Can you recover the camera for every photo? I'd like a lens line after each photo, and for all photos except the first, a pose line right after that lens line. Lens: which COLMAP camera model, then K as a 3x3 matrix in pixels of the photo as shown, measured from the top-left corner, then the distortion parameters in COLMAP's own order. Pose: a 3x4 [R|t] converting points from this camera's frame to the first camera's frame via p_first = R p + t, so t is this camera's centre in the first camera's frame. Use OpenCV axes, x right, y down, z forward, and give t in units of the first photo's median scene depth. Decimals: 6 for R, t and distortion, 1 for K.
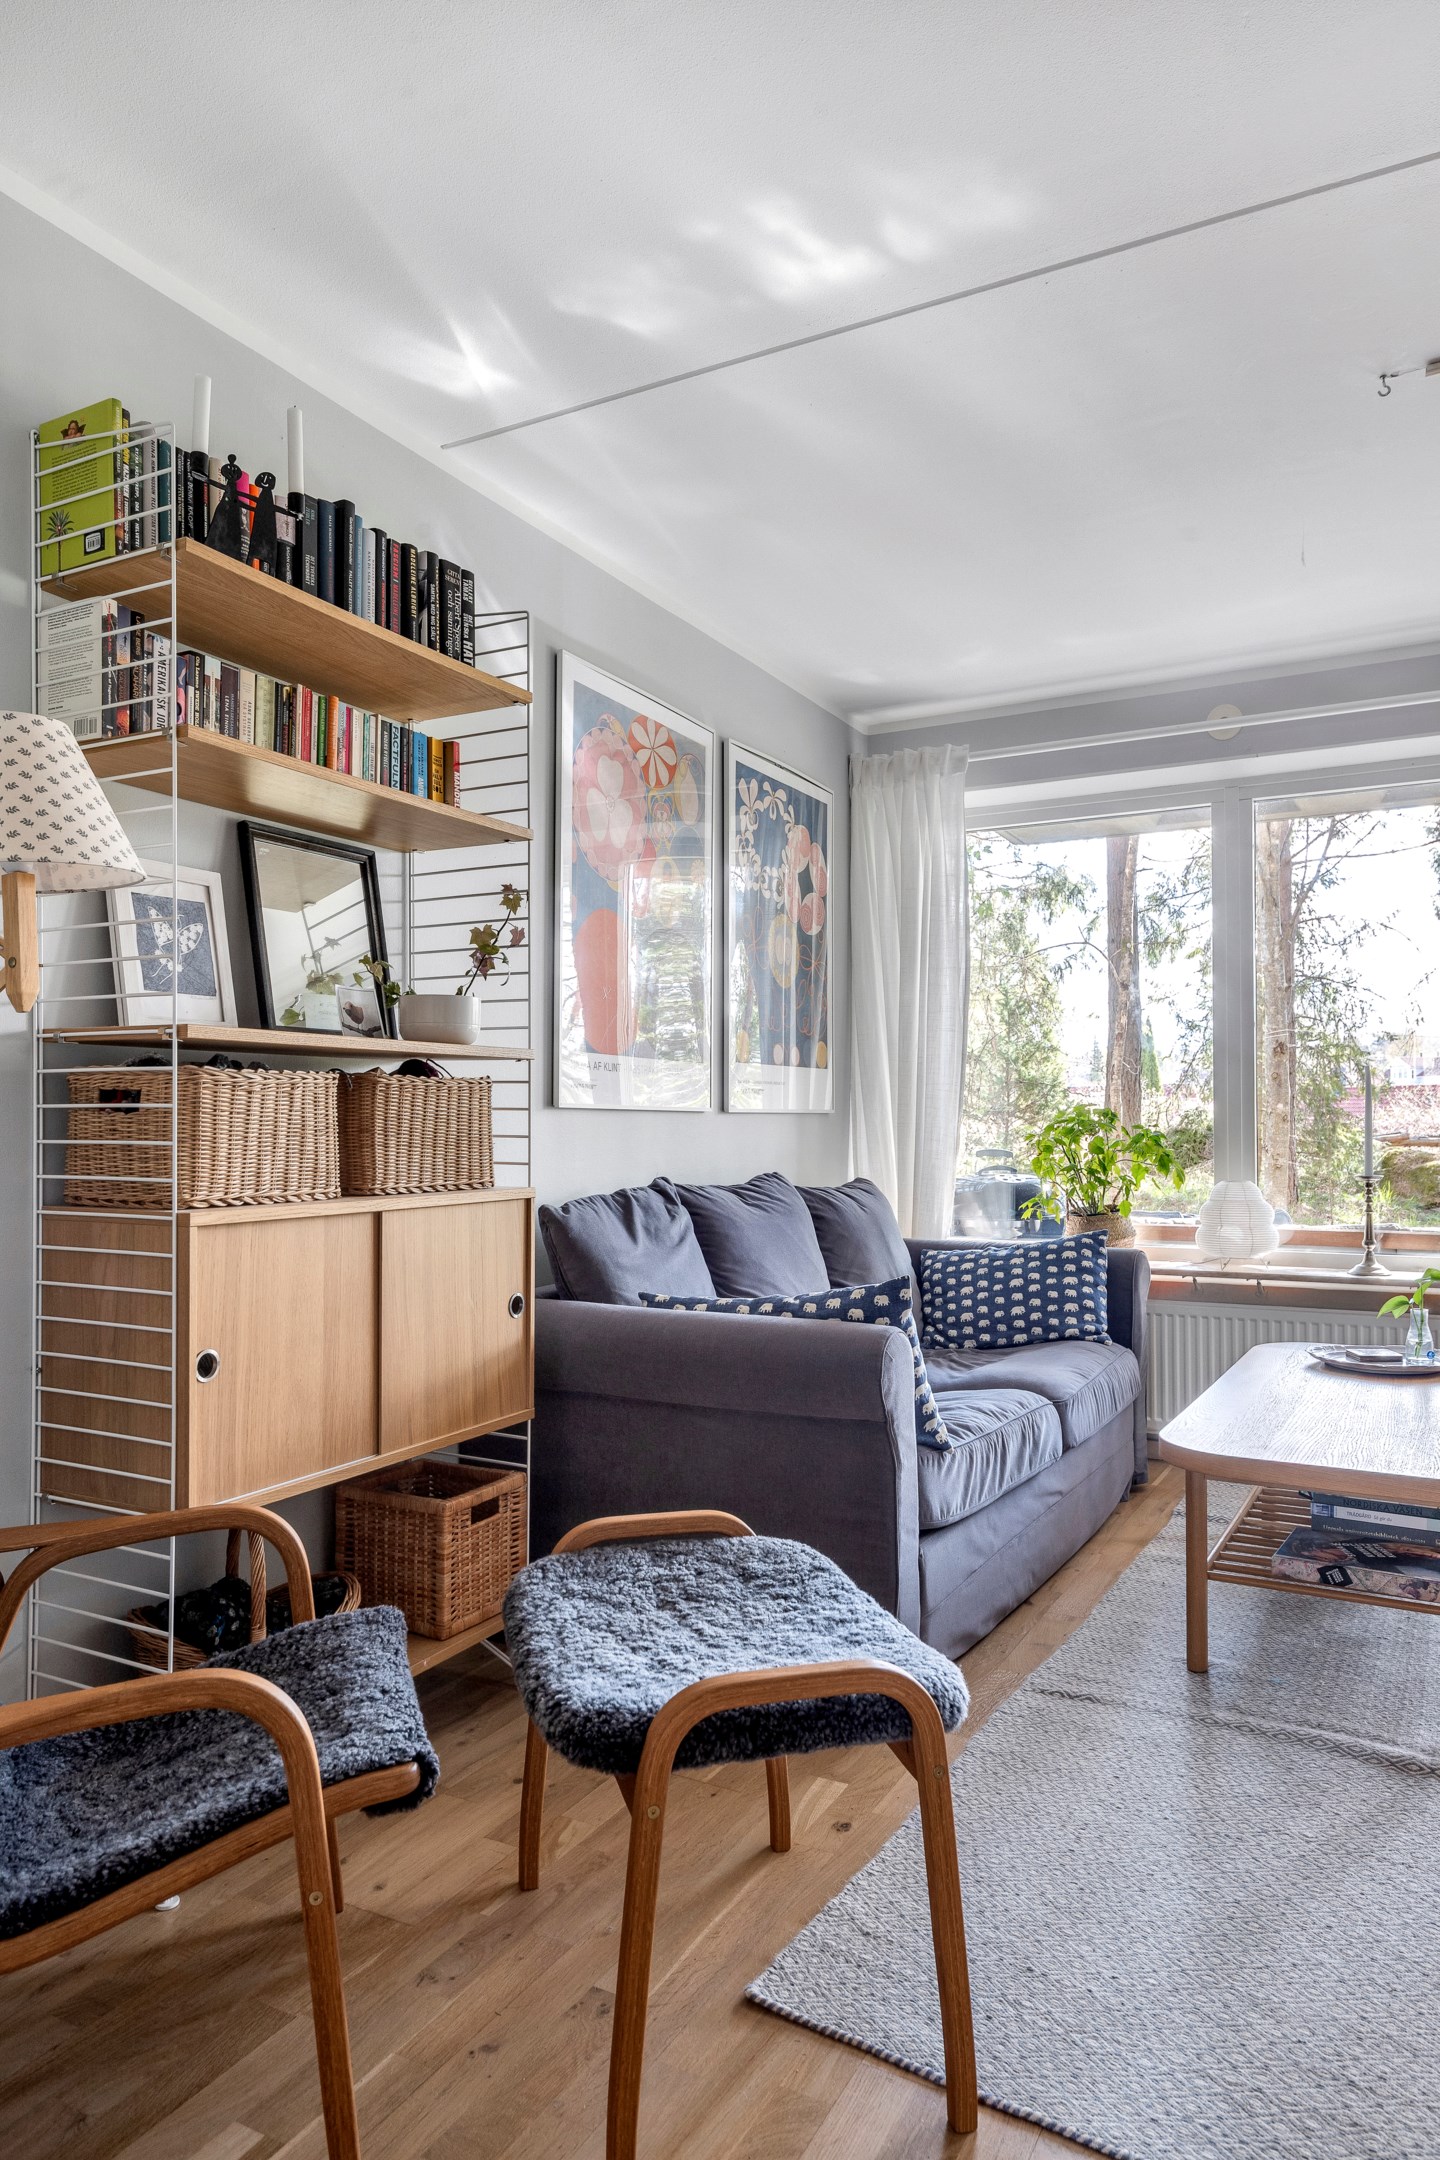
lens RADIAL K [[1409.5, 0, 719.3], [0, 1409.5, 1105.7], [0, 0, 1]] dist [0.003756, 0.001573]
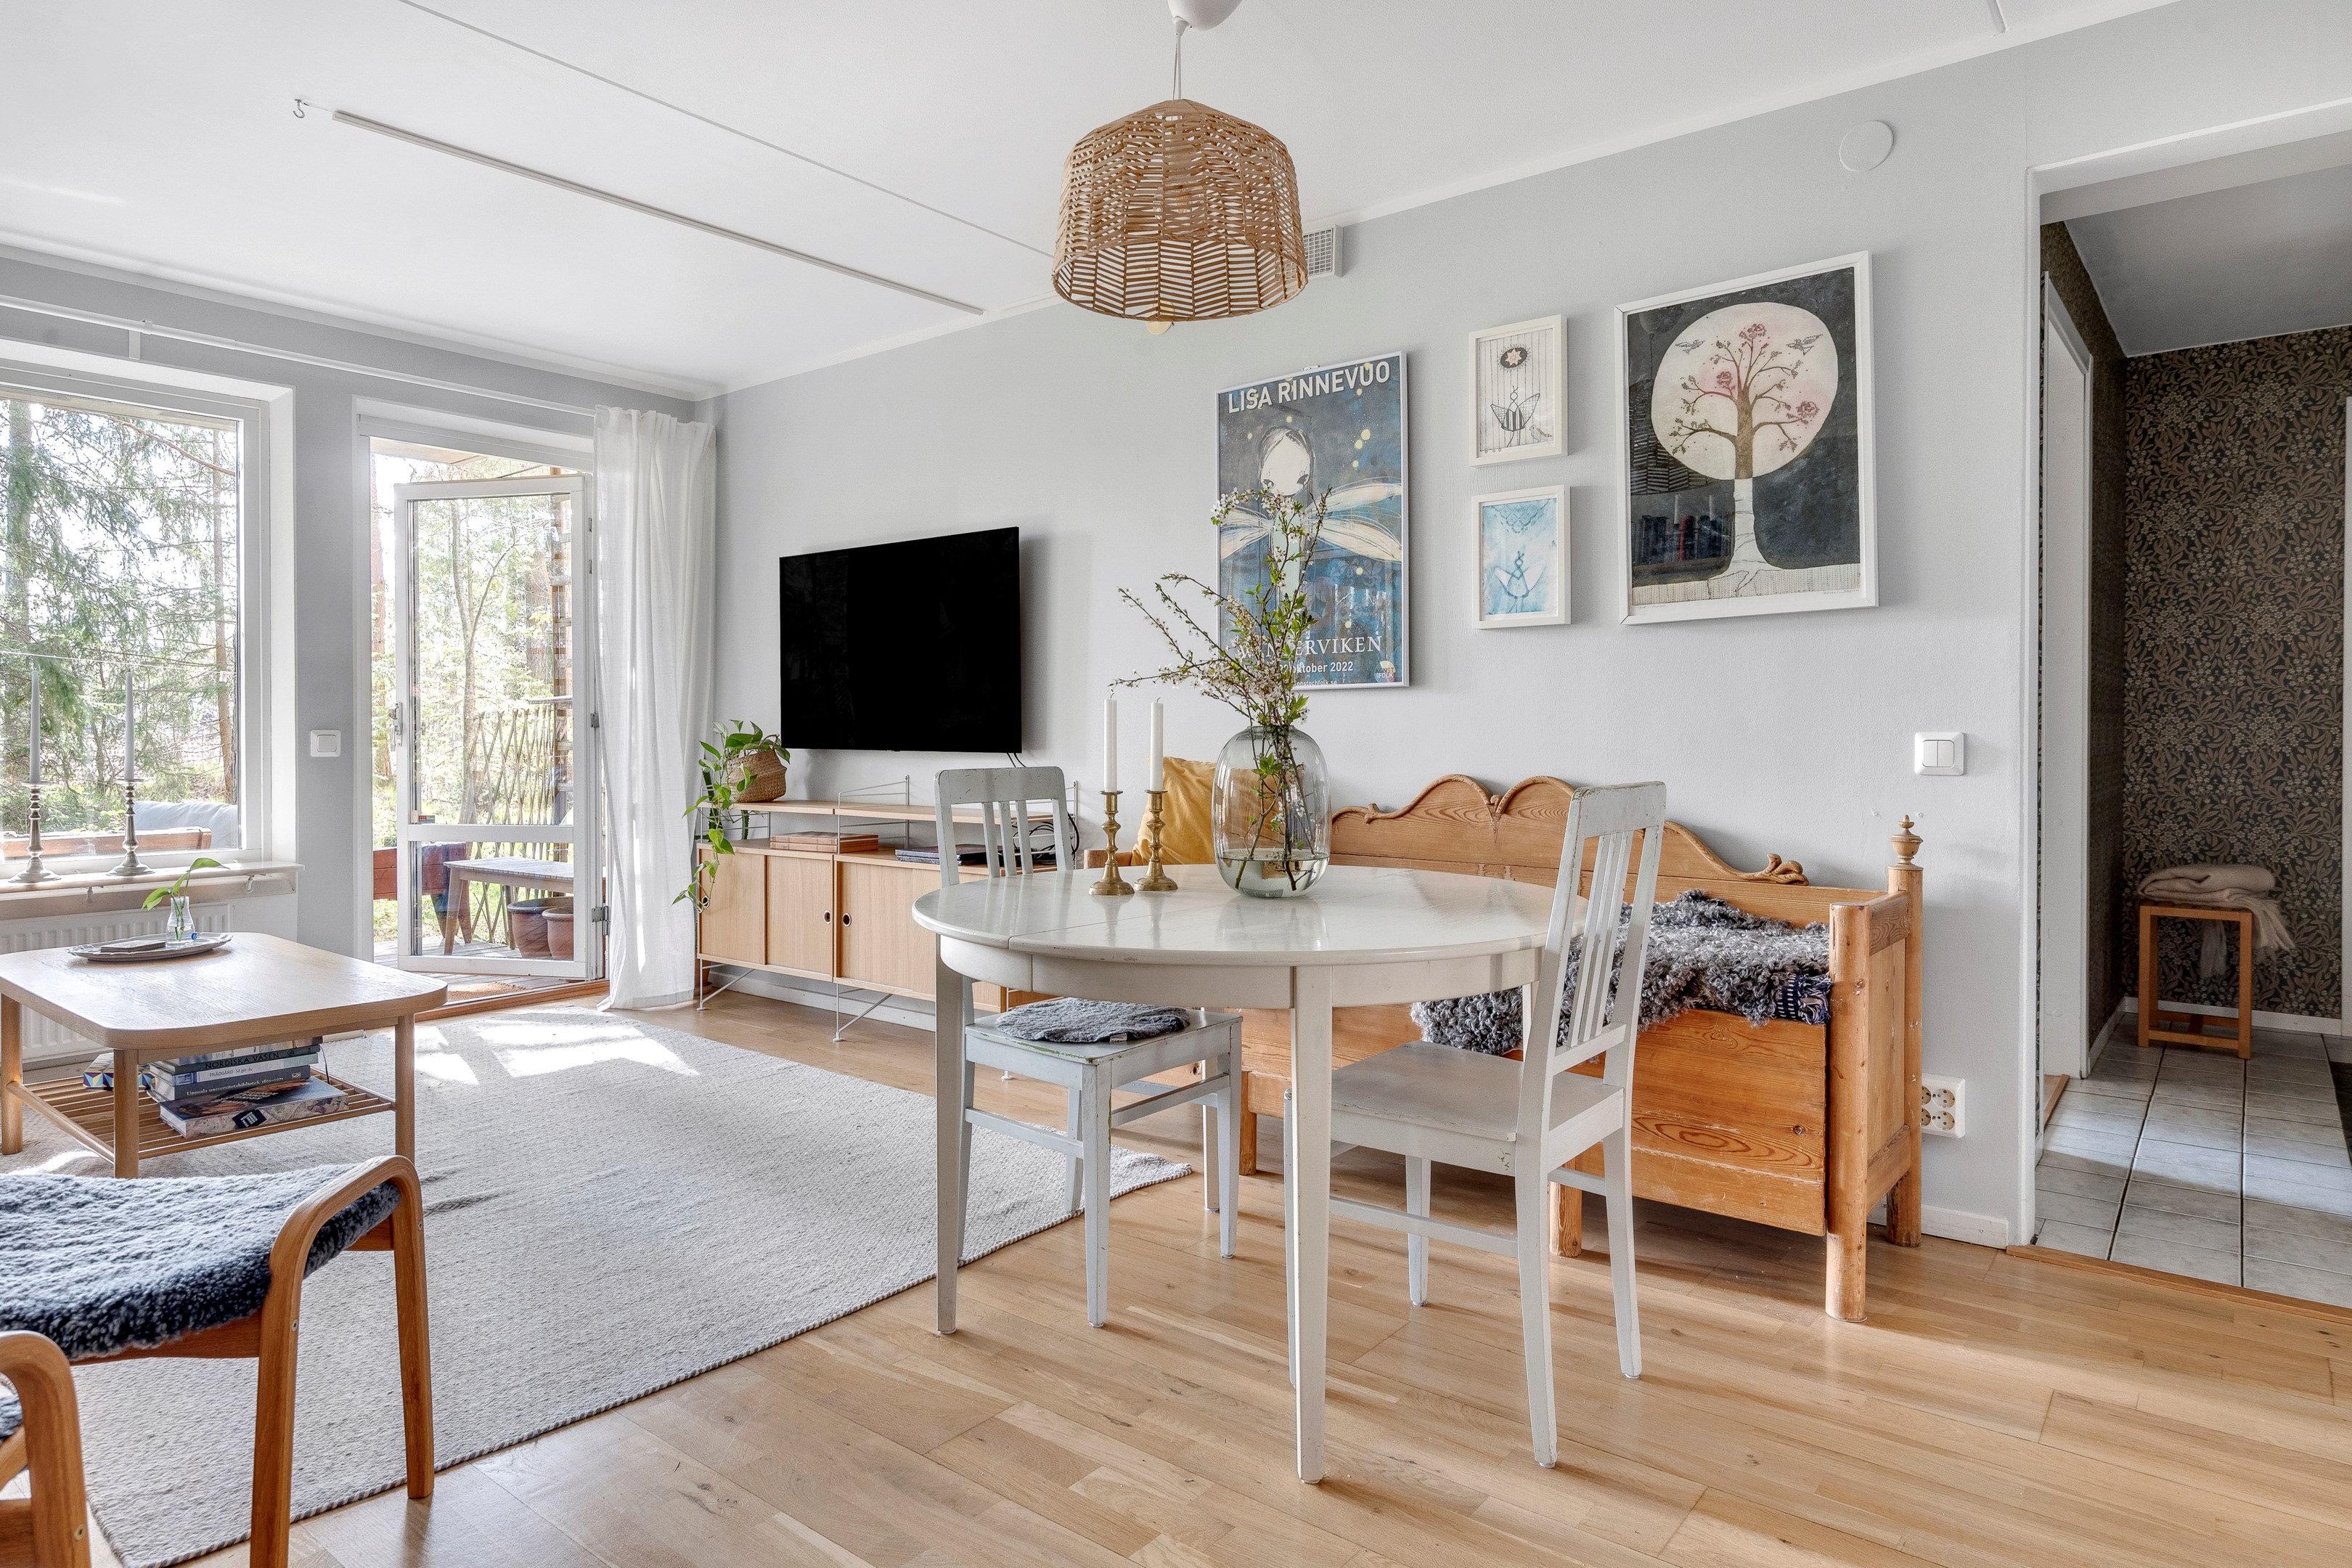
lens RADIAL K [[1332.8, 0, 1190.3], [0, 1332.8, 745.4], [0, 0, 1]] dist [0.002924, -0.004125]
pose [[0.171012, -0.007518, 0.985240, -0.339272], [-0.013042, 0.999866, 0.009894, 0.004186], [-0.985183, -0.014541, 0.170891, 0.038464]]
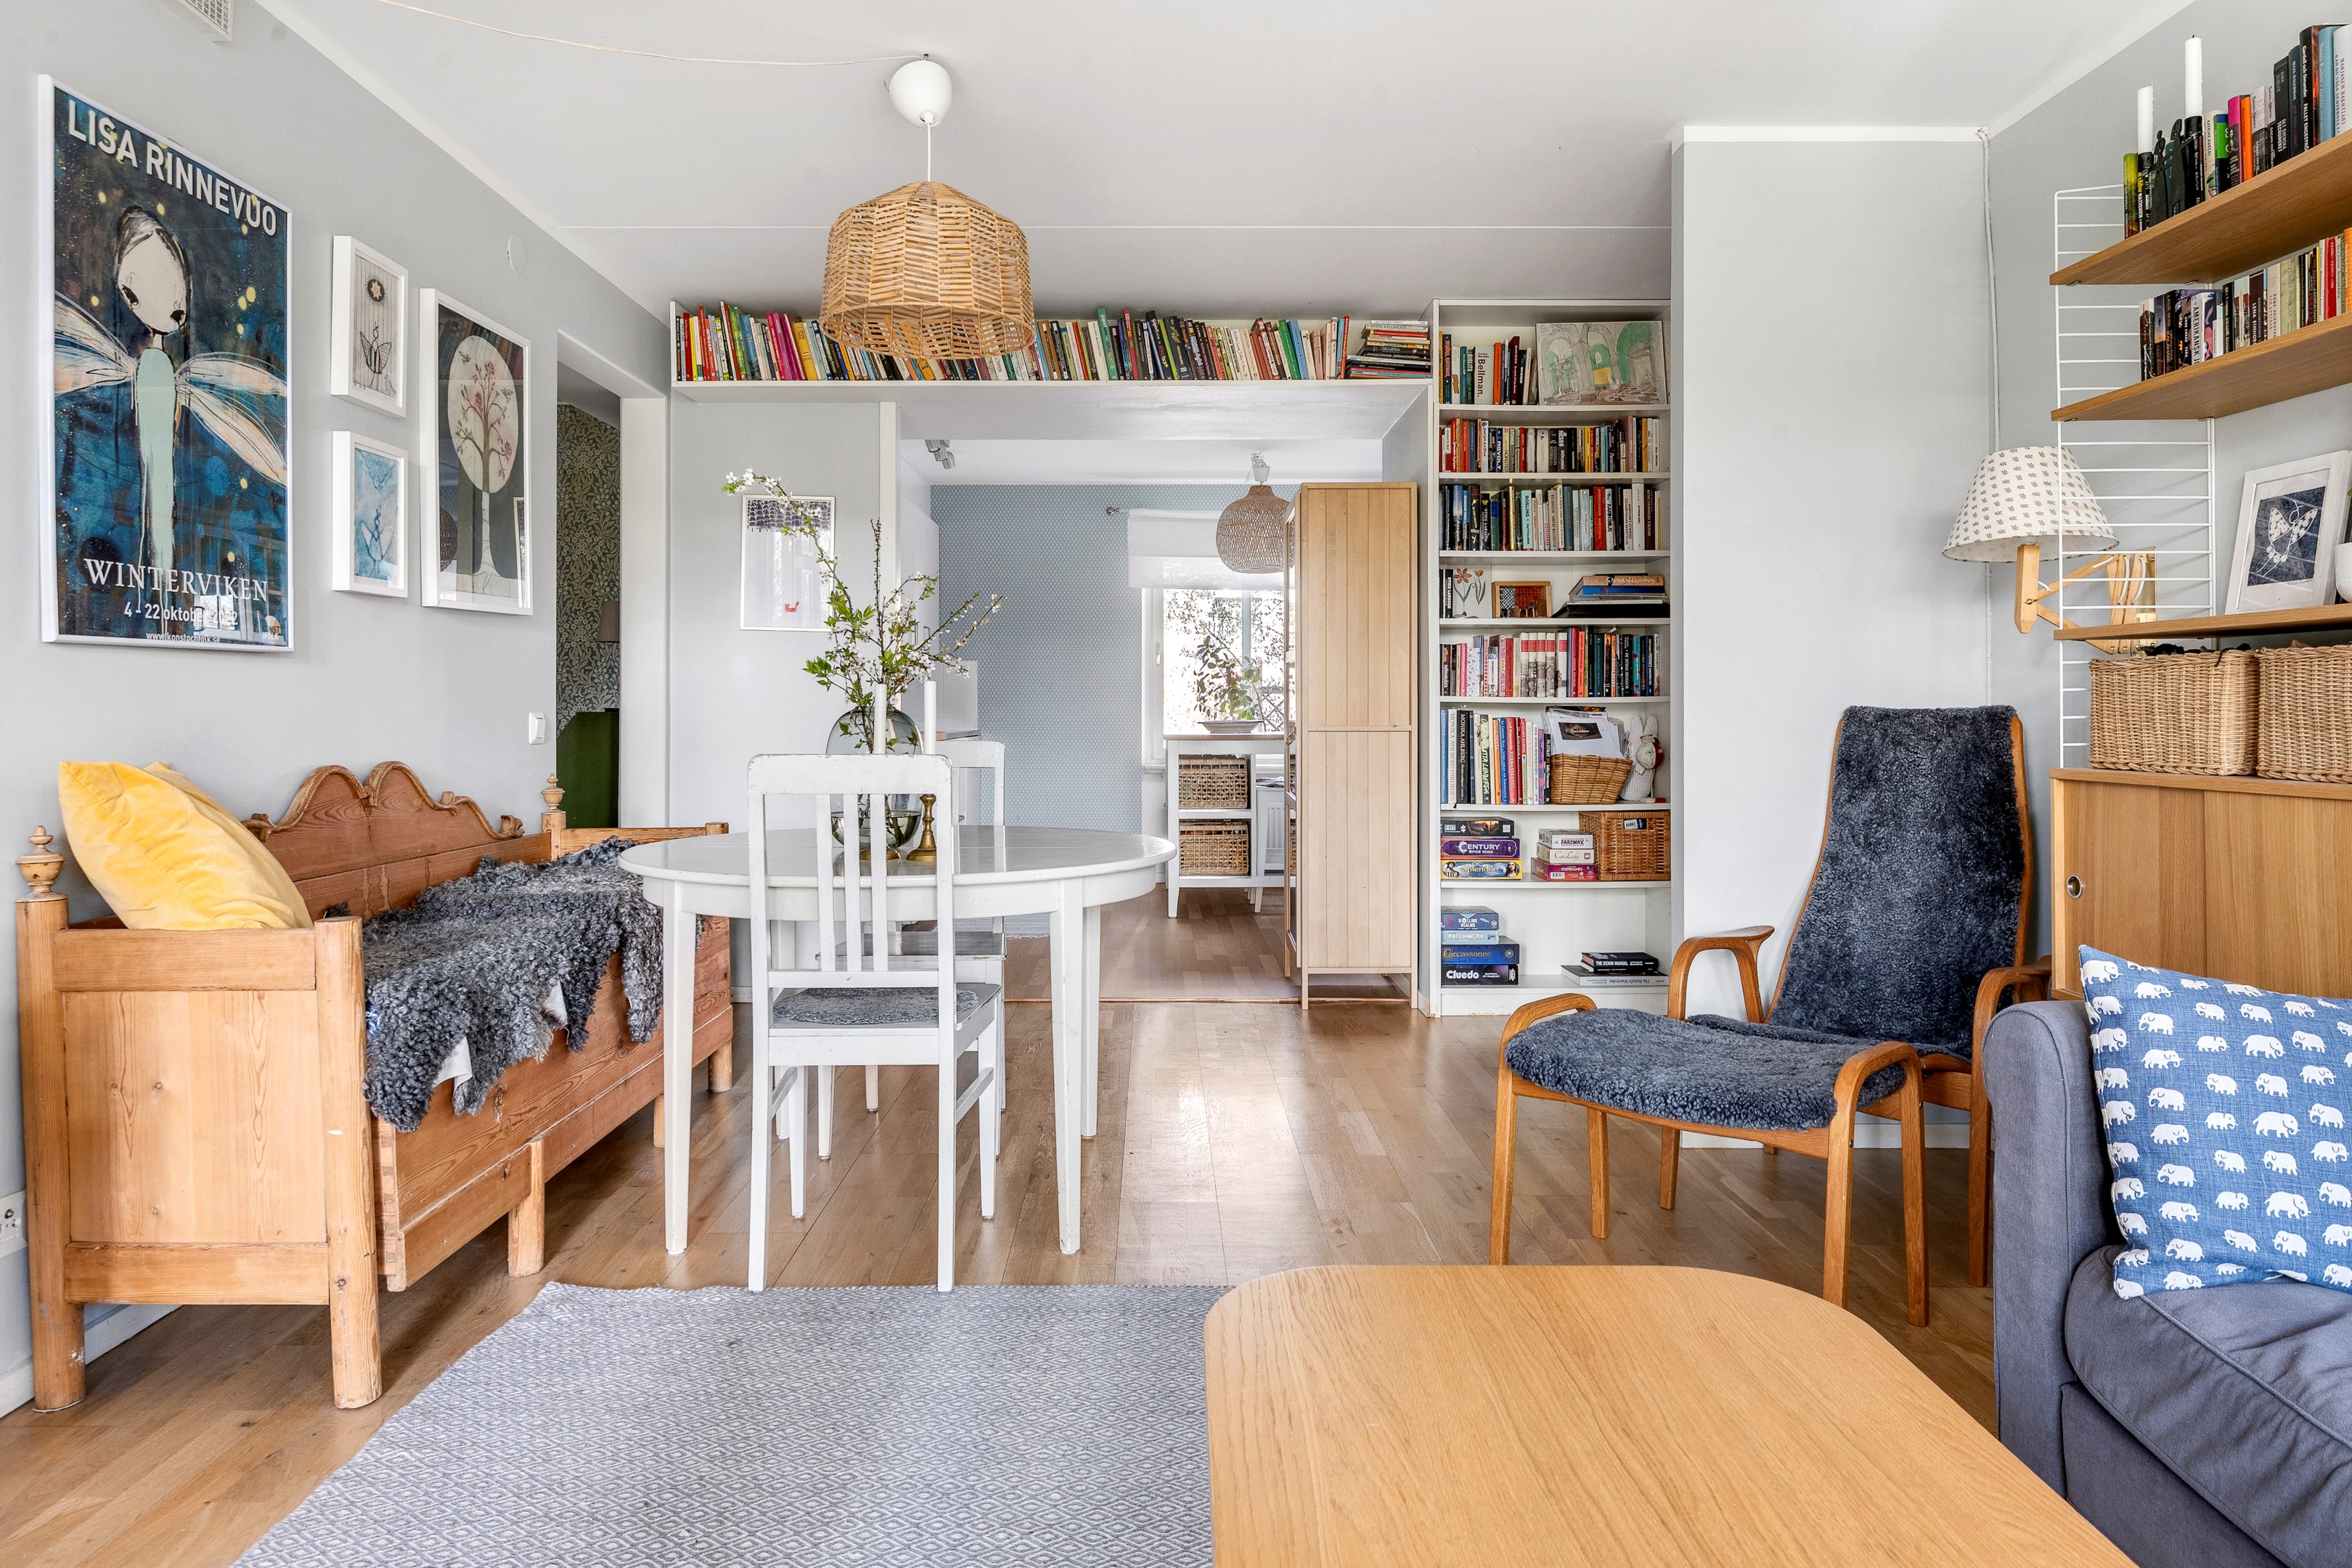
lens RADIAL K [[1464.7, 0, 1169.7], [0, 1464.7, 704.7], [0, 0, 1]] dist [-0.002459, -0.002281]
pose [[-0.876156, 0.003617, -0.482015, 0.518365], [0.011428, 0.999847, -0.013270, 0.012436], [0.481893, -0.017135, -0.876063, 0.896278]]
